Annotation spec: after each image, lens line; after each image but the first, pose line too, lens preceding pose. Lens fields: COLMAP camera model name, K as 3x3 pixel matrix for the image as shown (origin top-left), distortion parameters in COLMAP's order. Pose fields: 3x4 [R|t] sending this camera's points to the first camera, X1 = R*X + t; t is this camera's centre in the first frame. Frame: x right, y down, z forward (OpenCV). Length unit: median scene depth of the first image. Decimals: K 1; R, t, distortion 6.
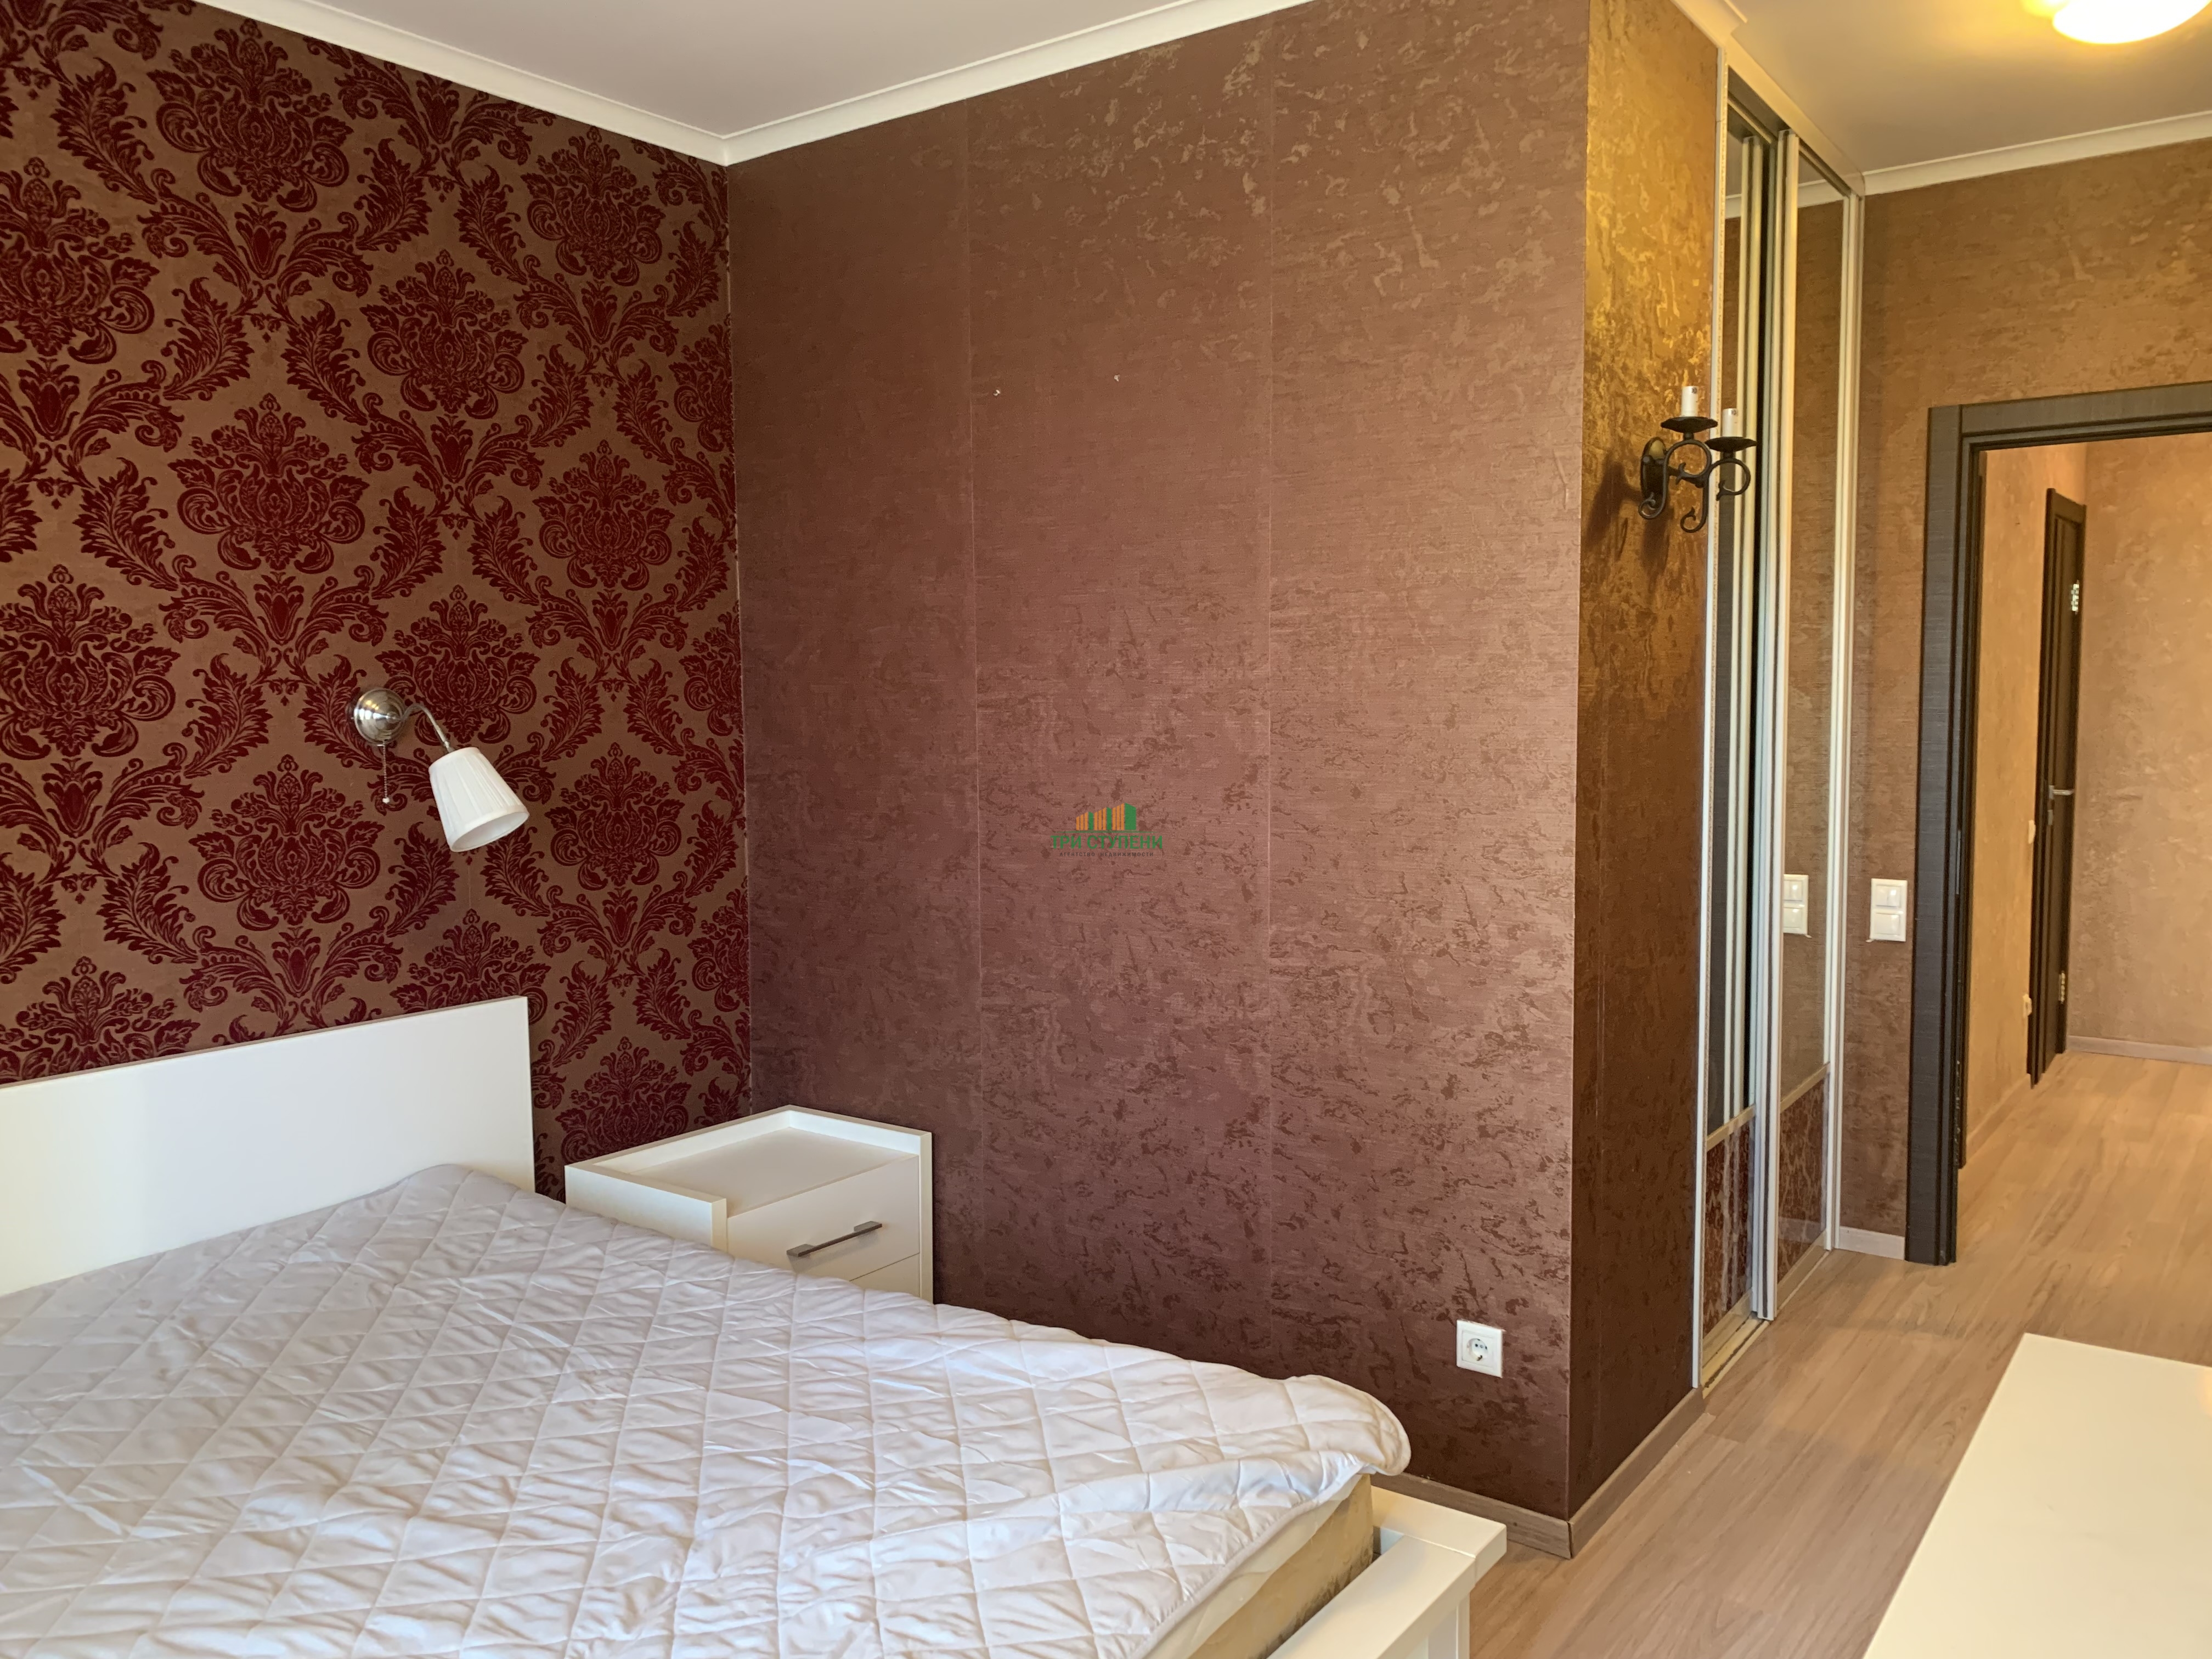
lens RADIAL K [[1718.7, 0, 1120.5], [0, 1718.7, 838.5], [0, 0, 1]] dist [0.047714, -0.045017]
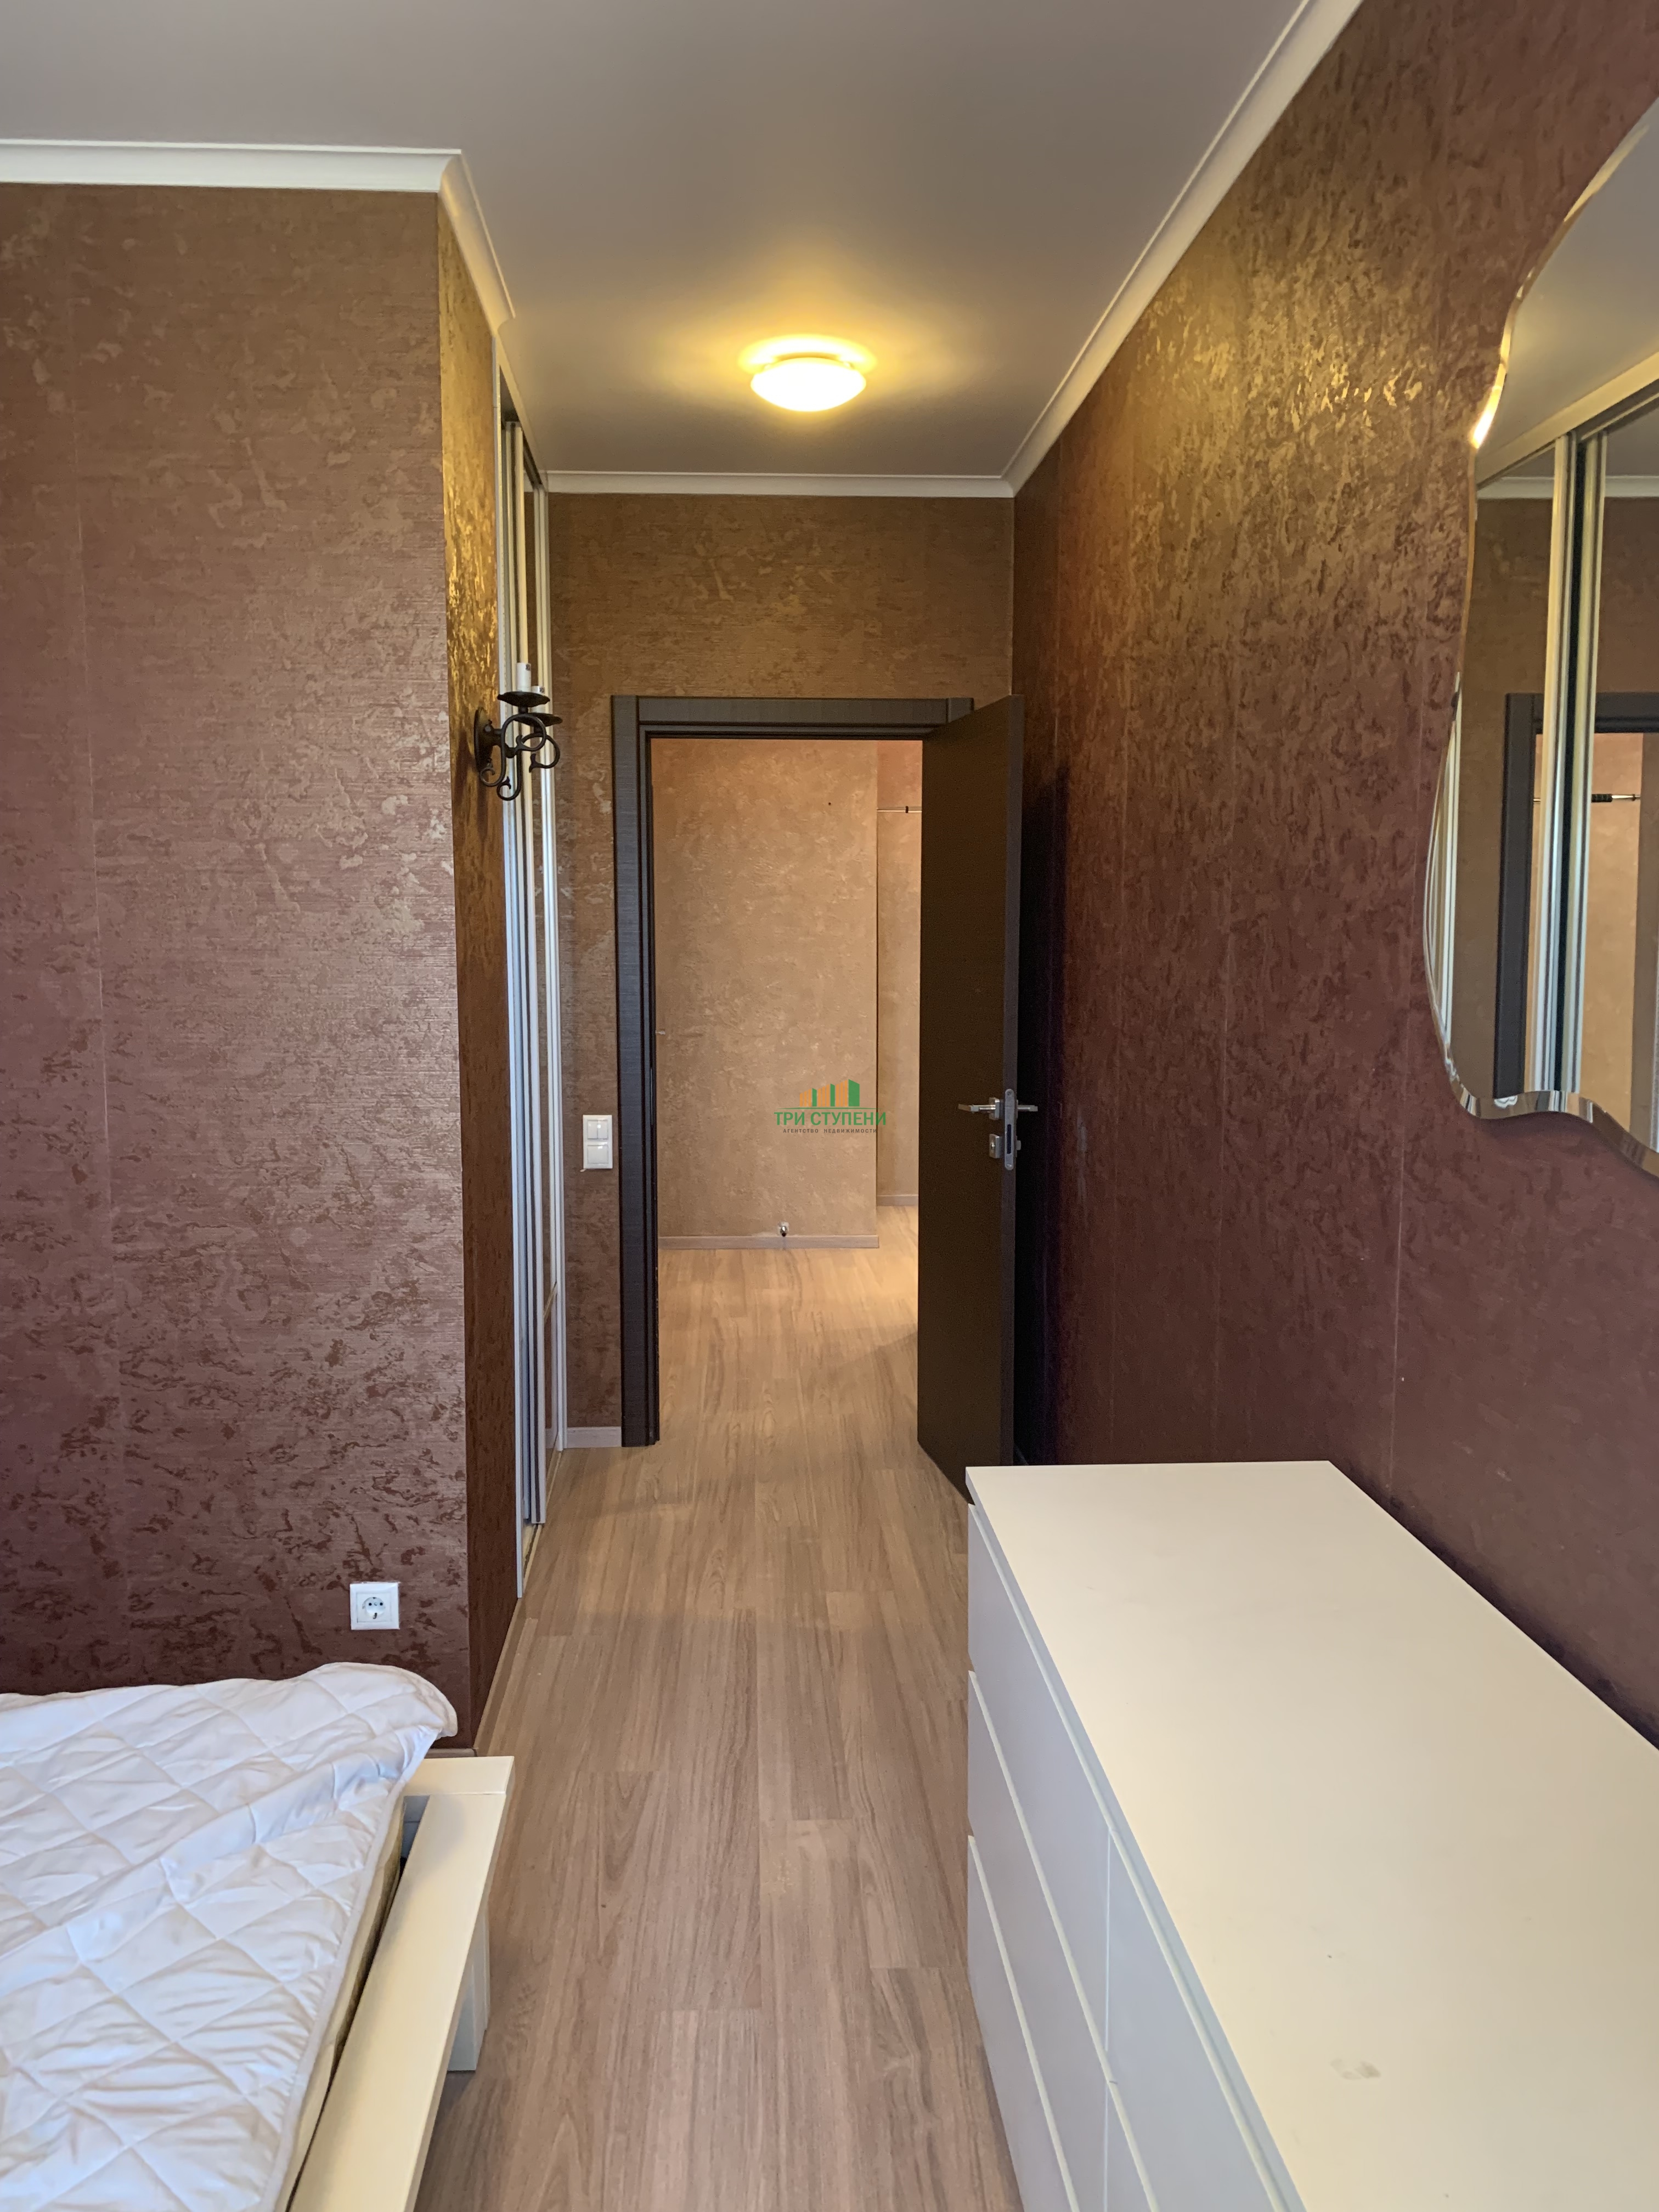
lens RADIAL K [[1718.7, 0, 800.9], [0, 1718.7, 1136.2], [0, 0, 1]] dist [0.047714, -0.045017]
pose [[0.775439, -0.069933, 0.627538, -0.208938], [0.051018, 0.997538, 0.048125, -0.013064], [-0.629358, -0.005302, 0.777097, 0.064262]]
